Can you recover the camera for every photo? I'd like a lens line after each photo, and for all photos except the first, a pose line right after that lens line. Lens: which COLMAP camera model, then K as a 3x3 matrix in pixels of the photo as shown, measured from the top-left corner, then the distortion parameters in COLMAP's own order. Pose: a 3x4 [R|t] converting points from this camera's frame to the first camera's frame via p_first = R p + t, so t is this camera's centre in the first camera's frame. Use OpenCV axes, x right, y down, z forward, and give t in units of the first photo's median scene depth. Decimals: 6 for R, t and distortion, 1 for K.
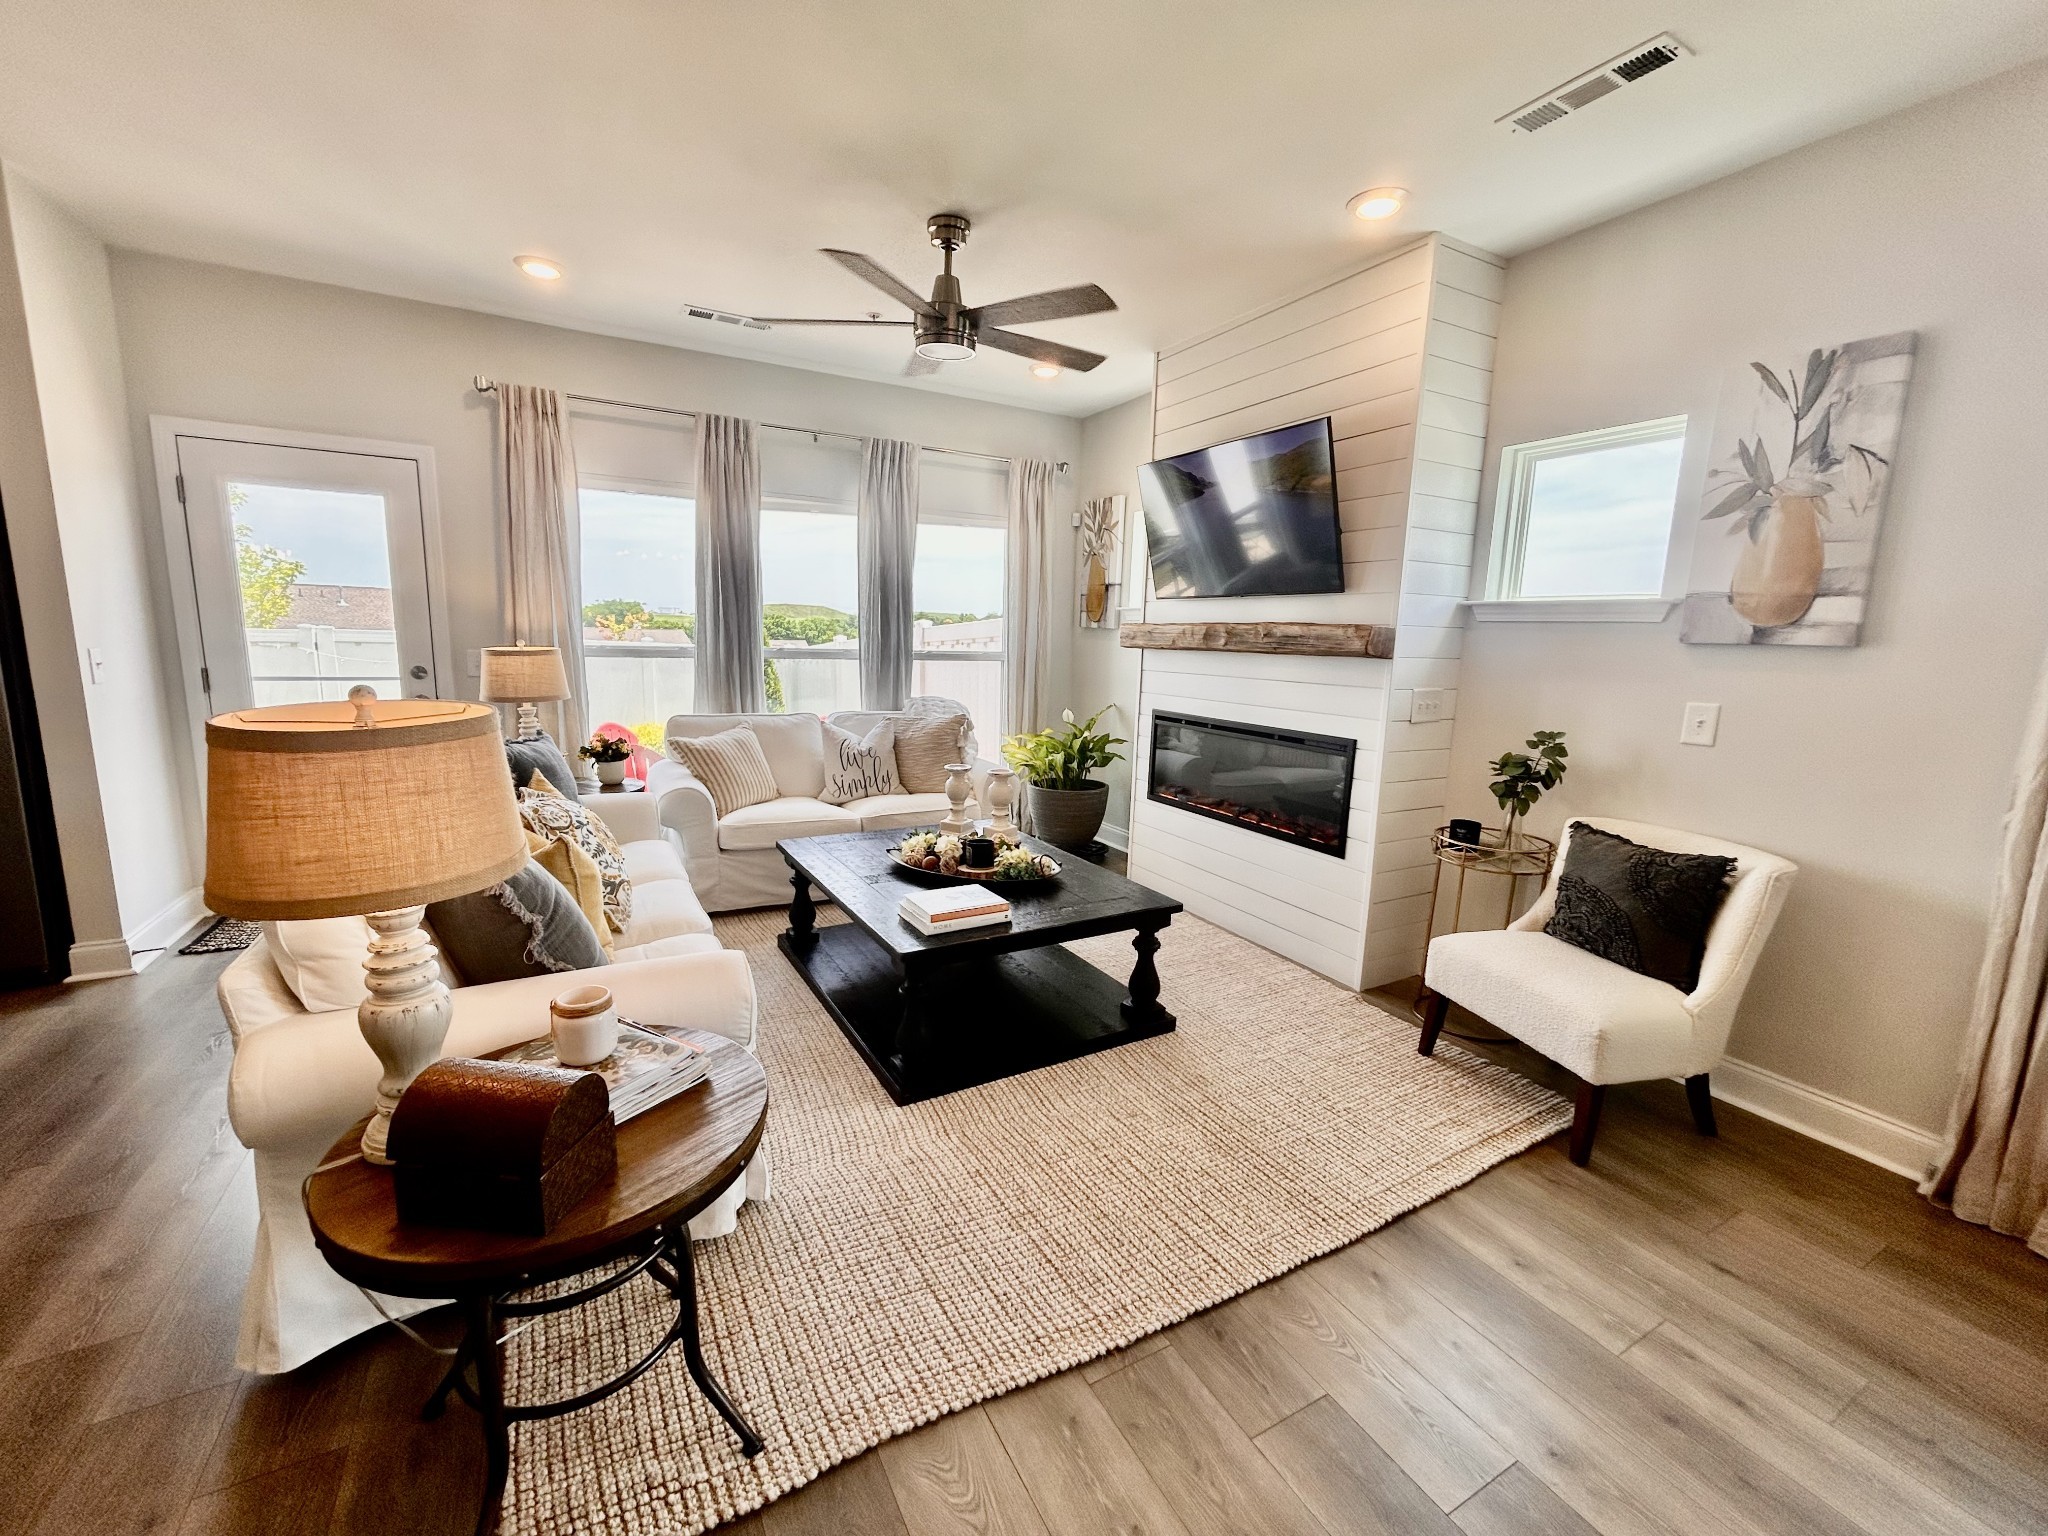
lens RADIAL K [[828.5, 0, 1024.9], [0, 828.5, 767.1], [0, 0, 1]] dist [0.002999, 0.000134]
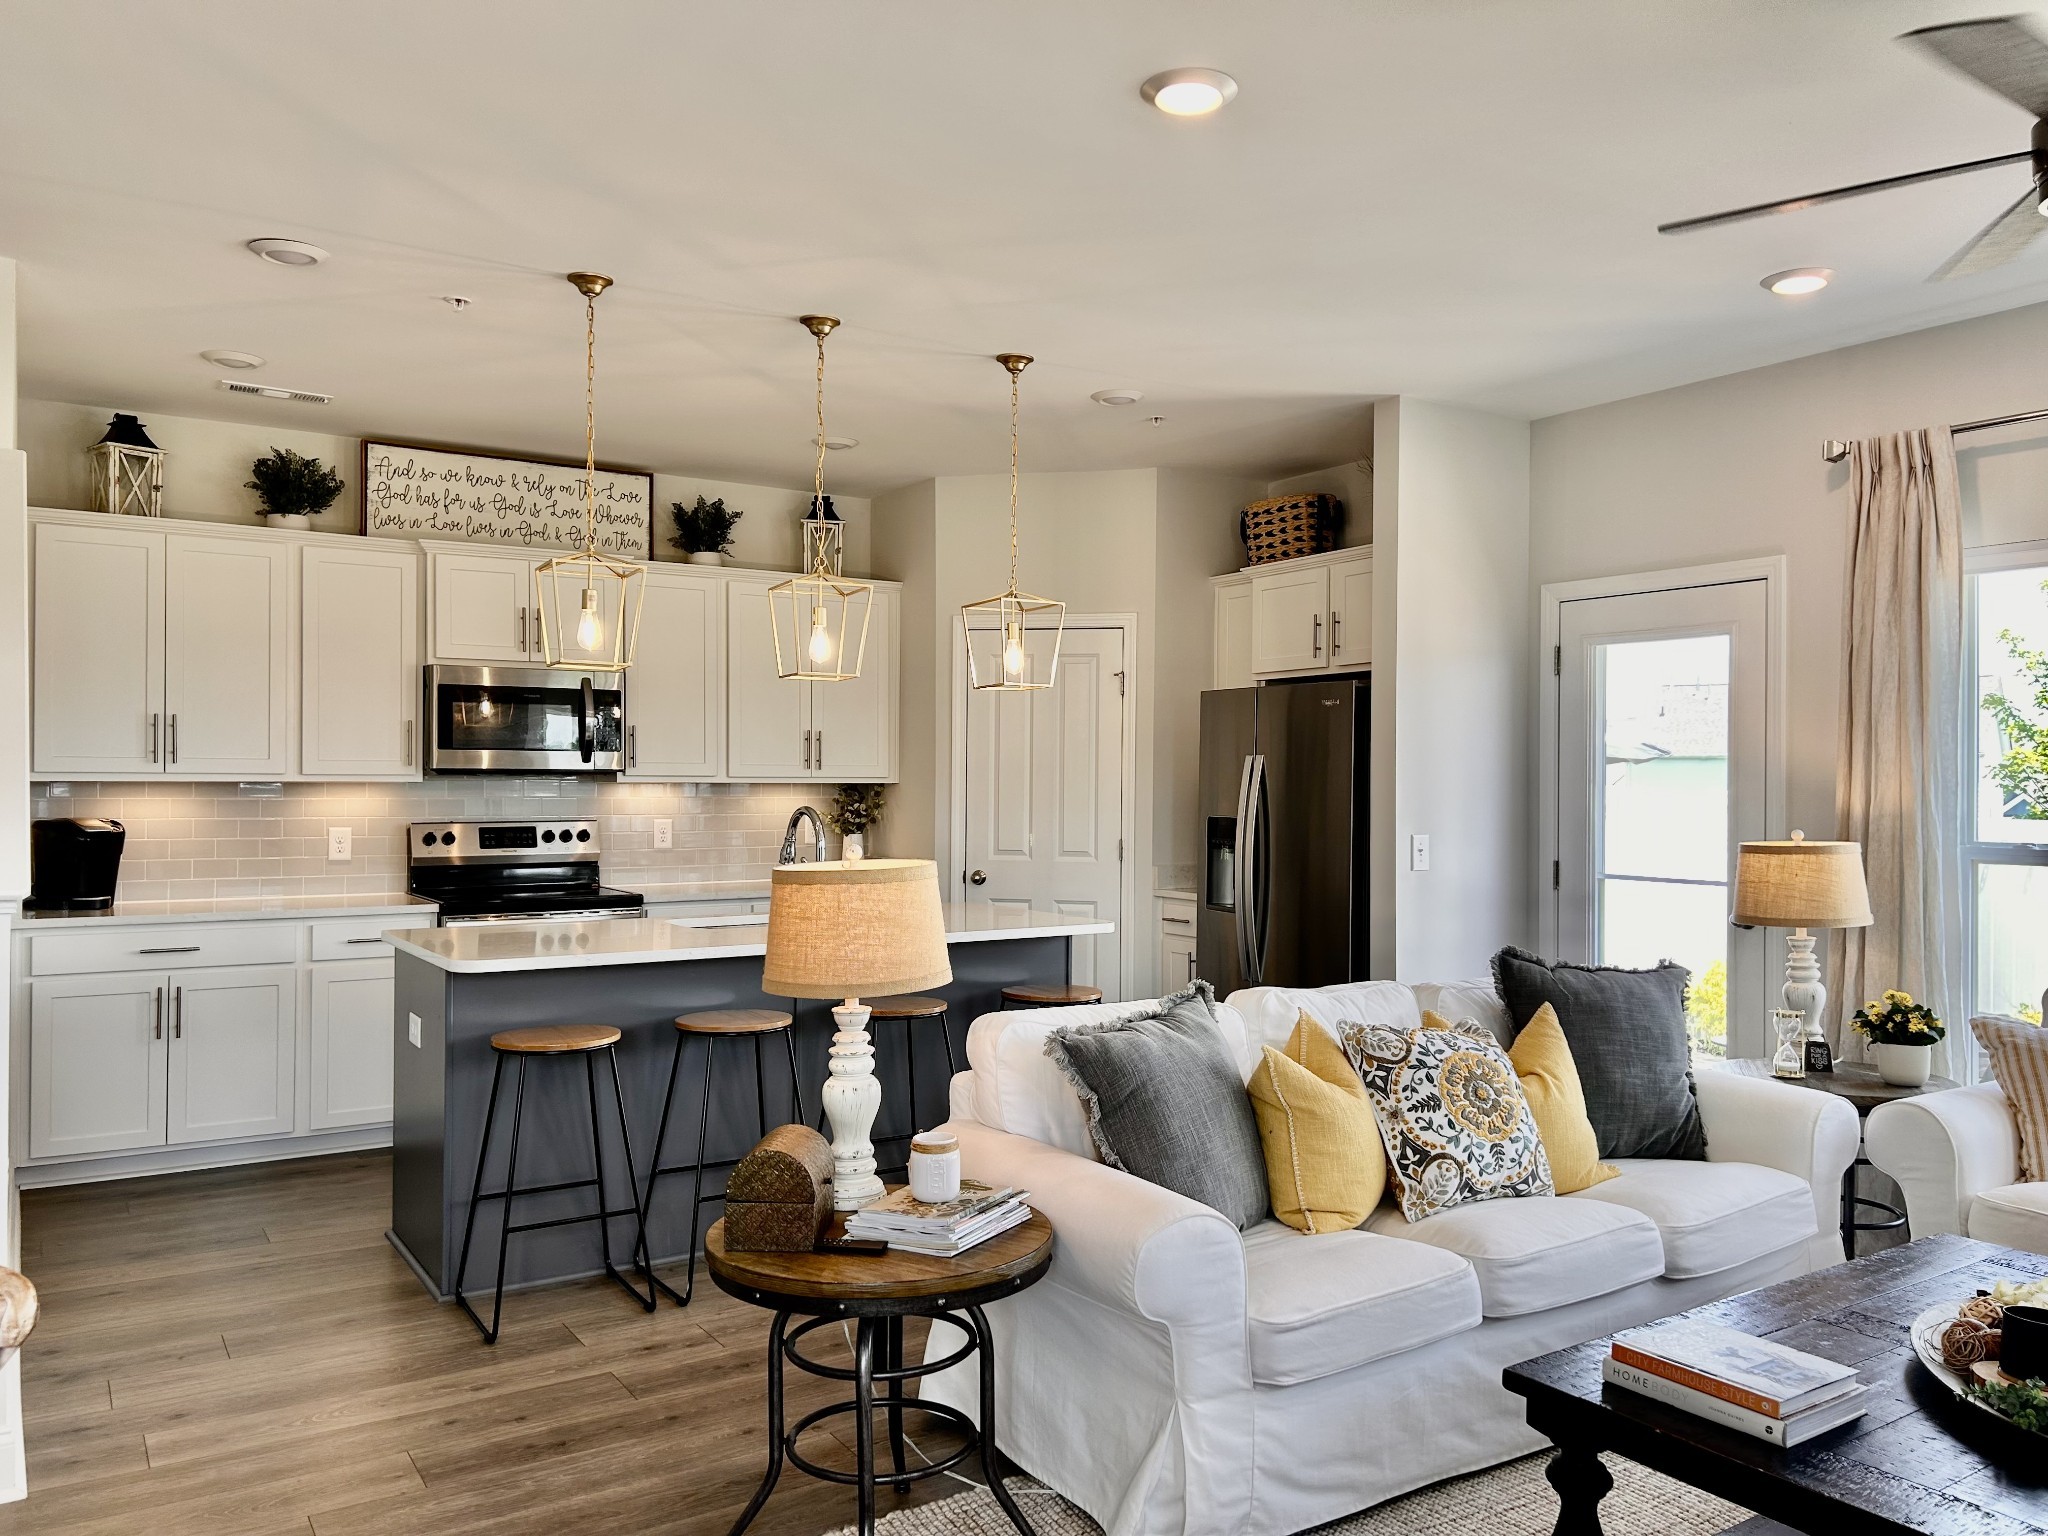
lens RADIAL K [[1540.6, 0, 1030.2], [0, 1540.6, 775.9], [0, 0, 1]] dist [0.008530, -0.006546]
pose [[0.075857, -0.030968, -0.996638, 0.694664], [-0.166721, 0.985053, -0.043298, -0.057273], [0.983082, 0.169444, 0.069561, 0.422852]]
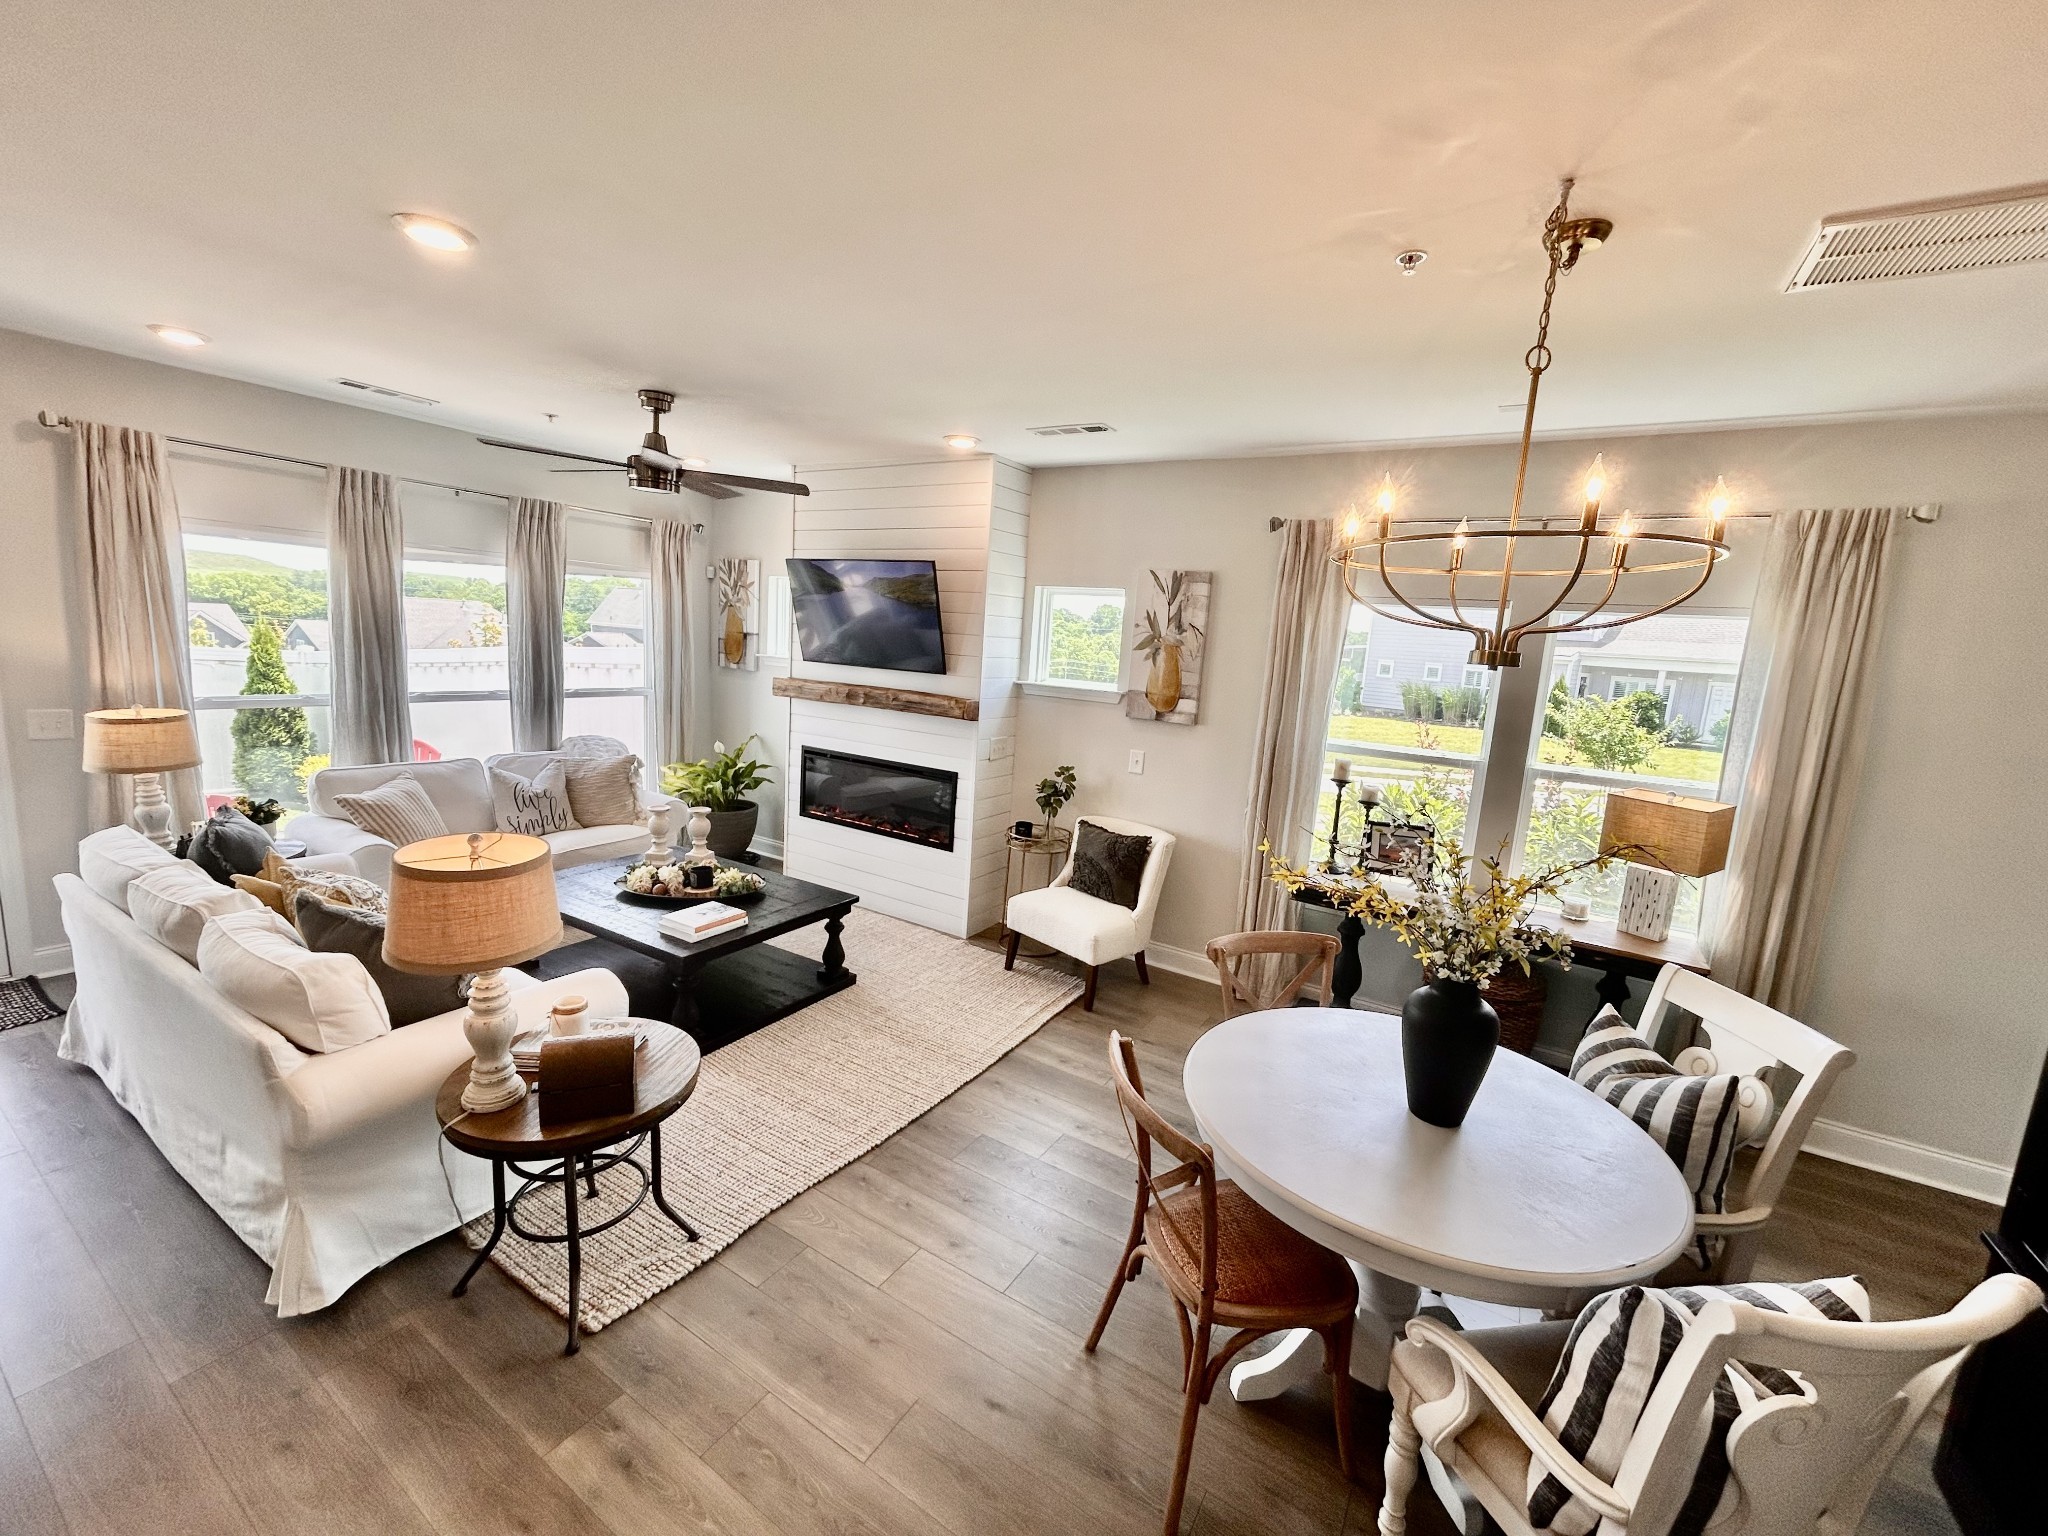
lens RADIAL K [[825.0, 0, 1026.4], [0, 825.0, 762.3], [0, 0, 1]] dist [-0.001691, 0.001068]
pose [[0.871822, -0.046060, 0.487652, -0.242722], [0.038086, 0.998929, 0.026262, -0.095660], [-0.488340, -0.004324, 0.872643, -0.402493]]
